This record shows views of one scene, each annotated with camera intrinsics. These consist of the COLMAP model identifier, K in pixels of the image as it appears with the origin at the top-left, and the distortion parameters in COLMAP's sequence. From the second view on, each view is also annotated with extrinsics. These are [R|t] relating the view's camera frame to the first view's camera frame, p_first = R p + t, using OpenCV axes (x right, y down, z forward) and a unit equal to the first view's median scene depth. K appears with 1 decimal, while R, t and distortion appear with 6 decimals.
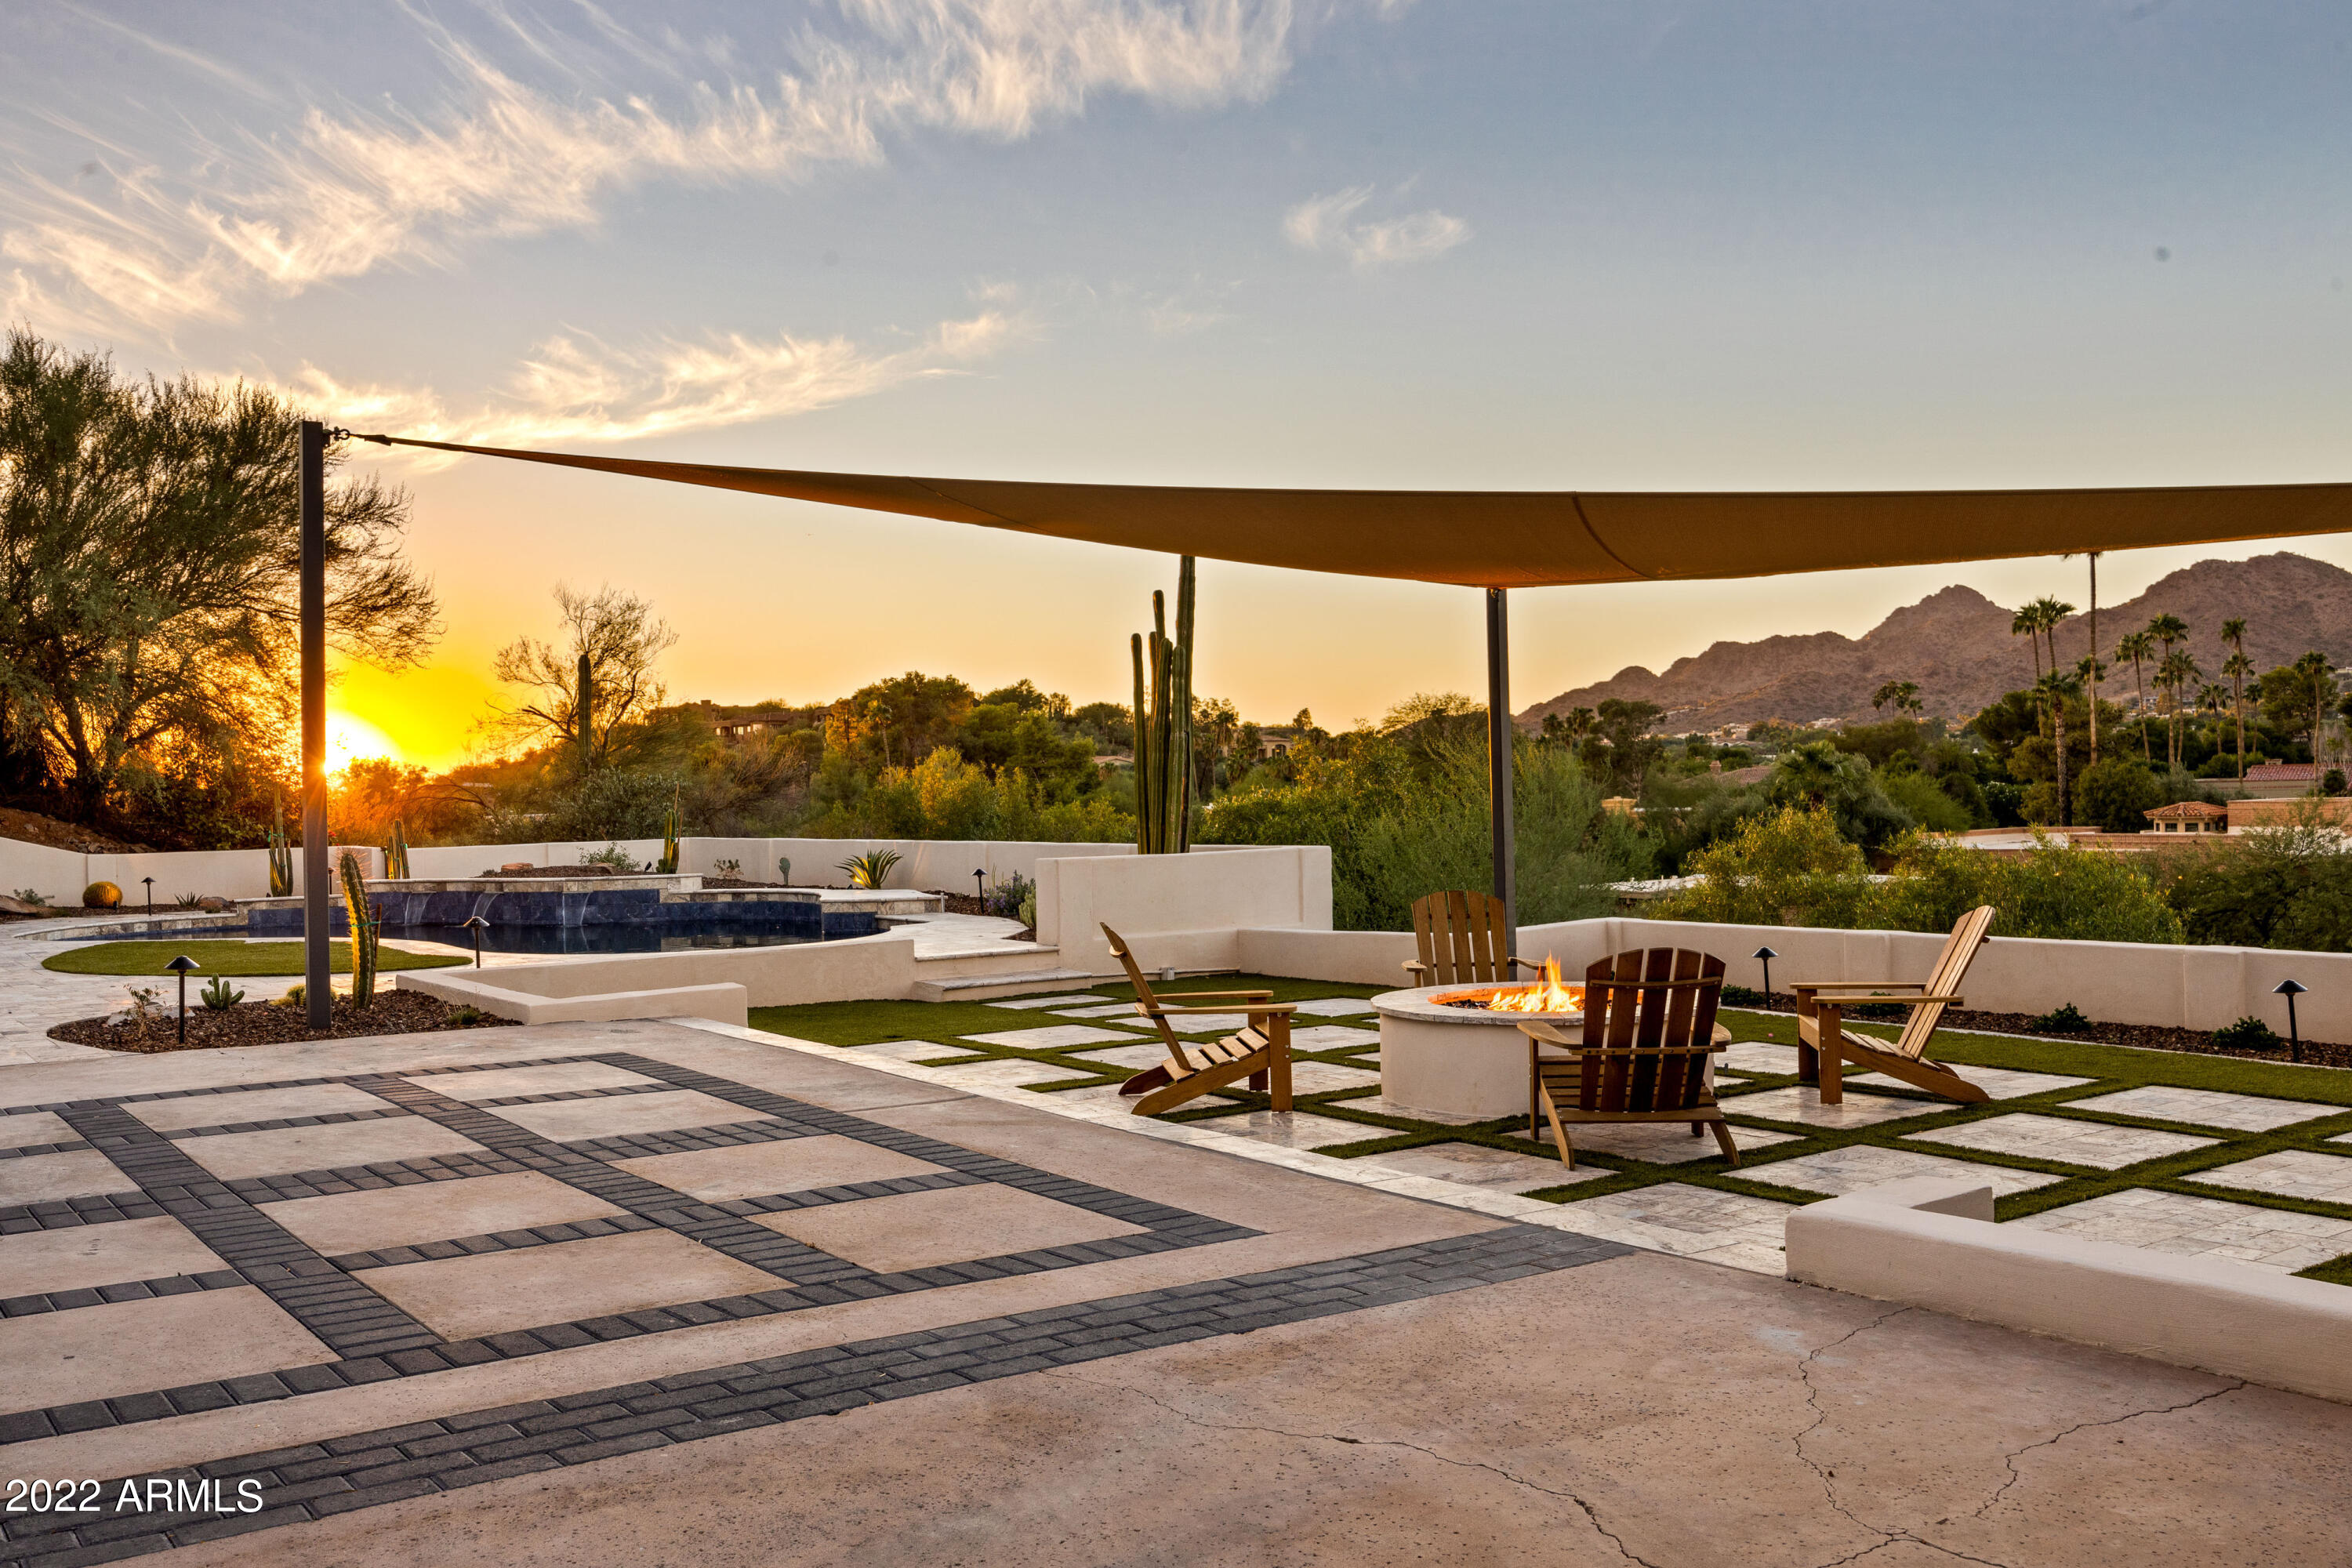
lens RADIAL K [[2014.5, 0, 1189.3], [0, 2014.5, 788.5], [0, 0, 1]] dist [0.006143, 0.001133]
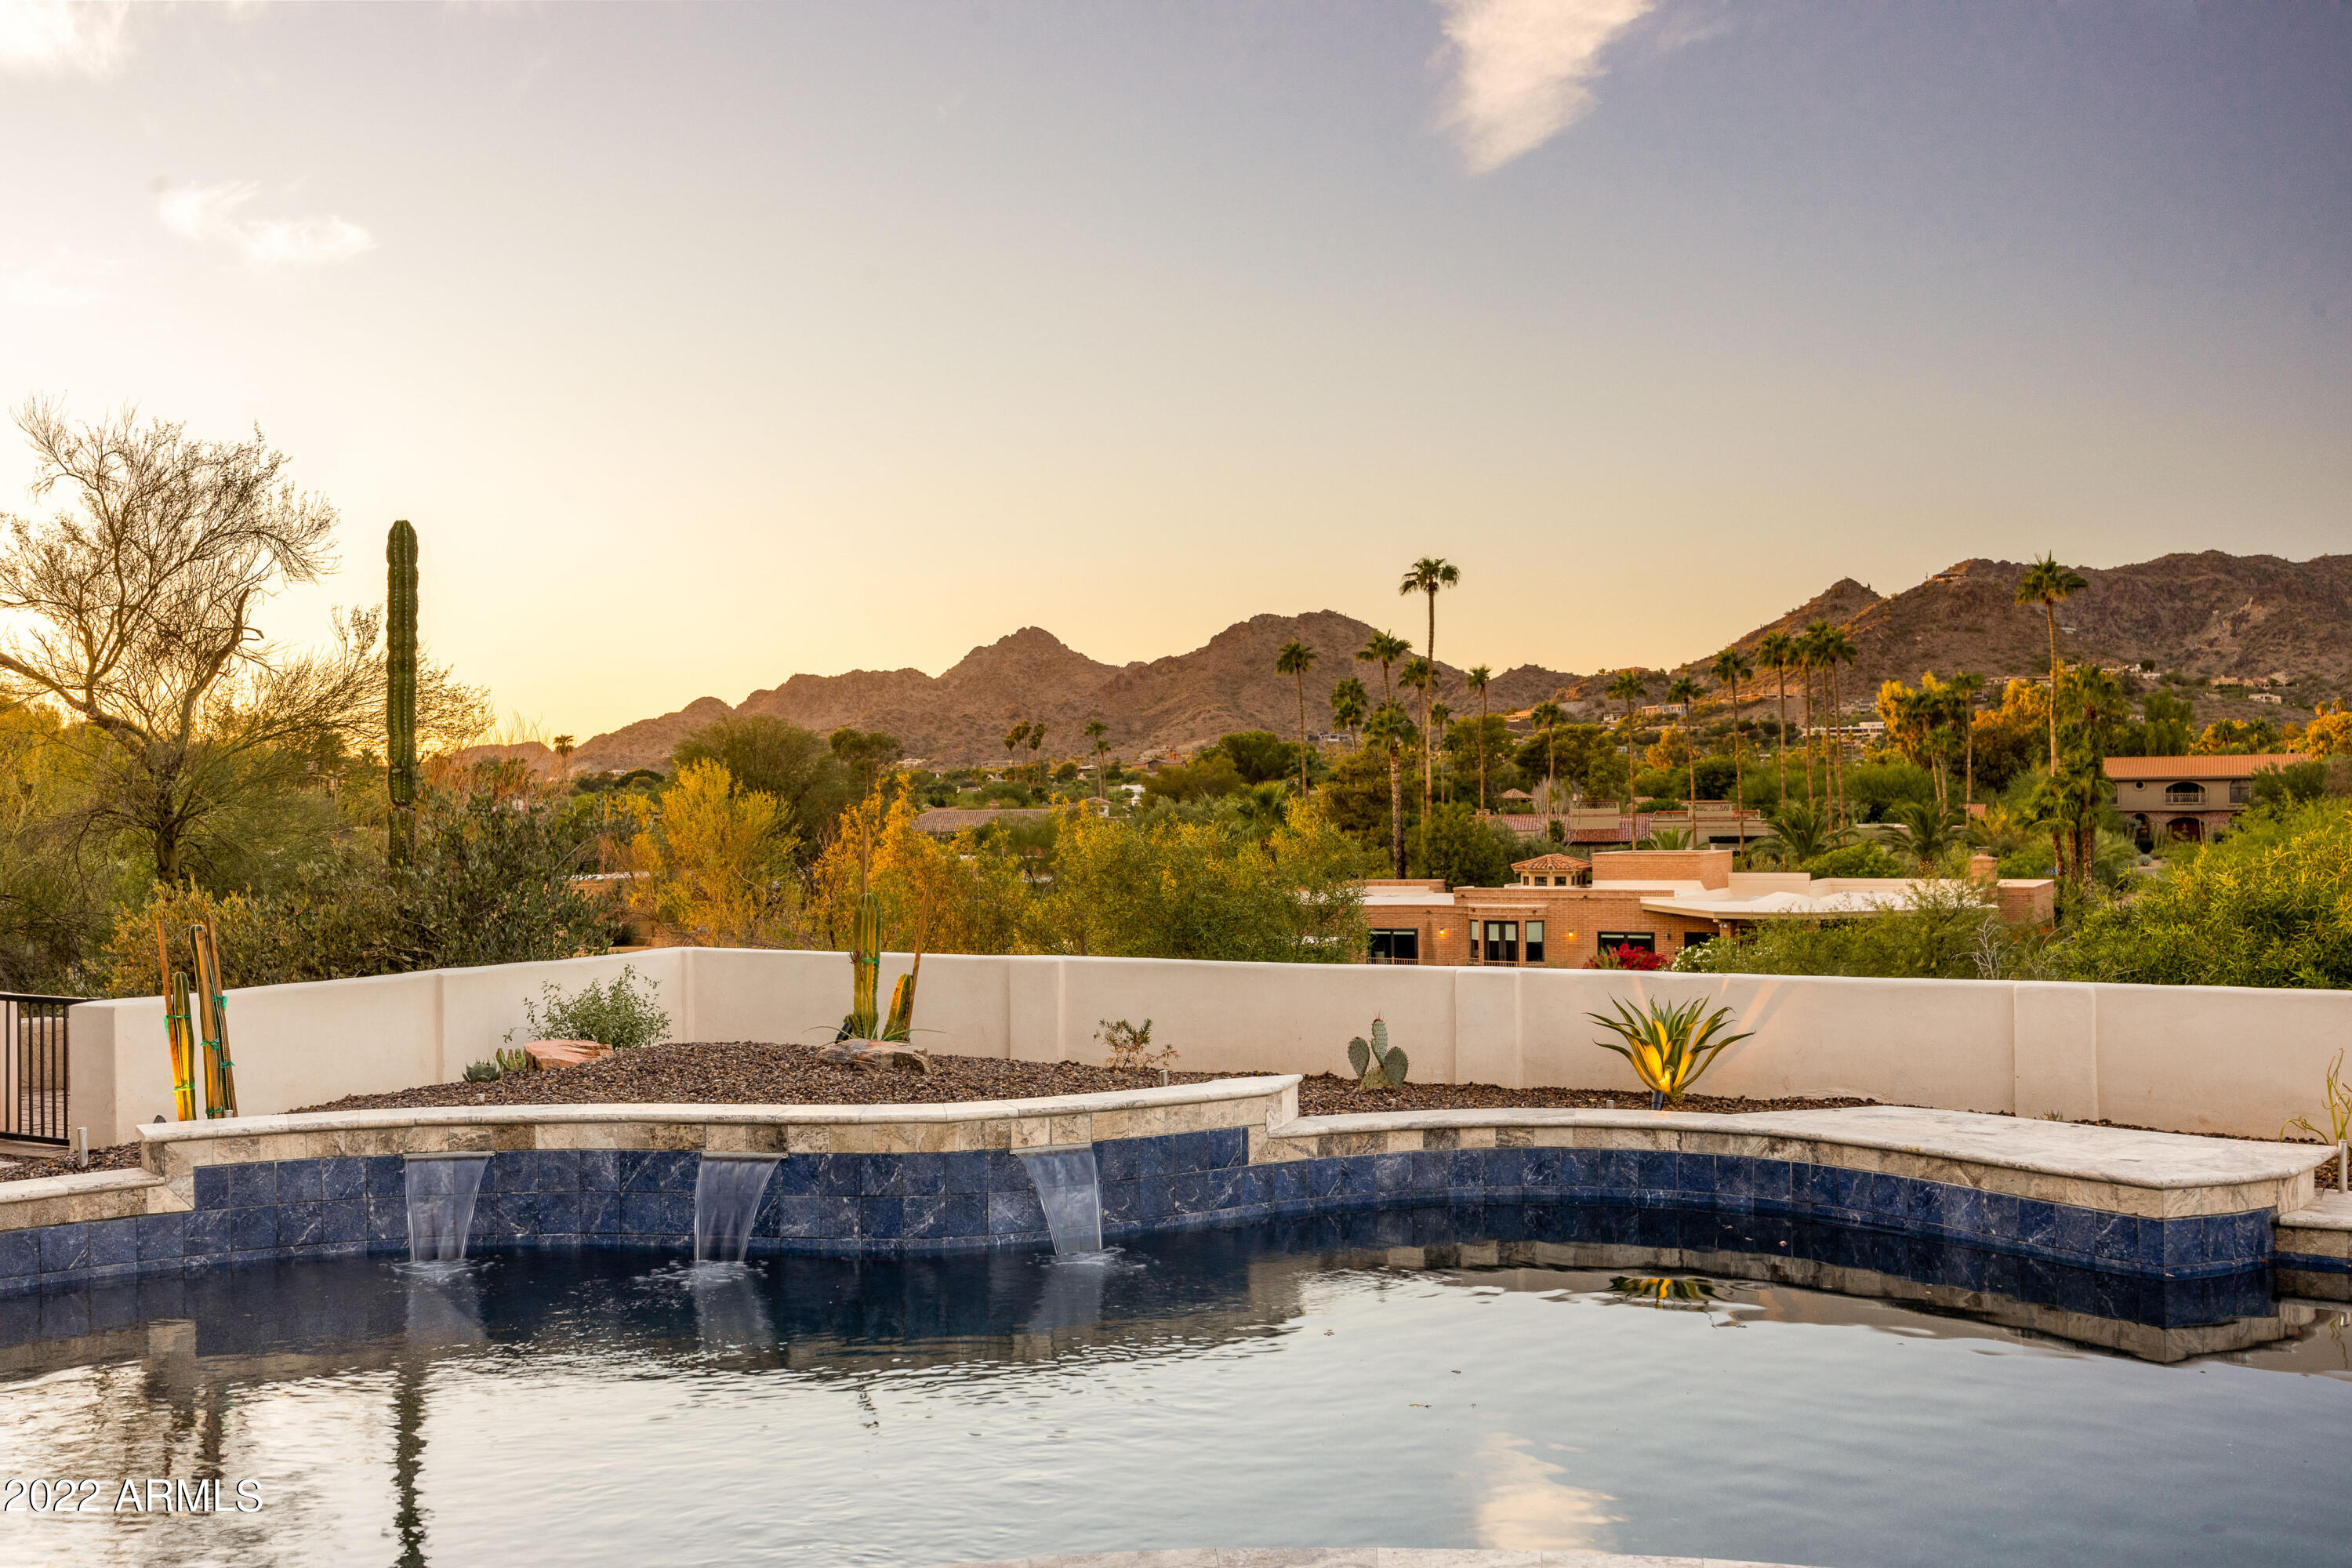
lens RADIAL K [[2179.9, 0, 1168.9], [0, 2179.9, 780.9], [0, 0, 1]] dist [0.008064, 0.000000]
pose [[0.905381, 0.020053, 0.424125, -0.093842], [-0.010515, 0.999637, -0.024816, -0.000422], [-0.424469, 0.018009, 0.905263, 0.138551]]
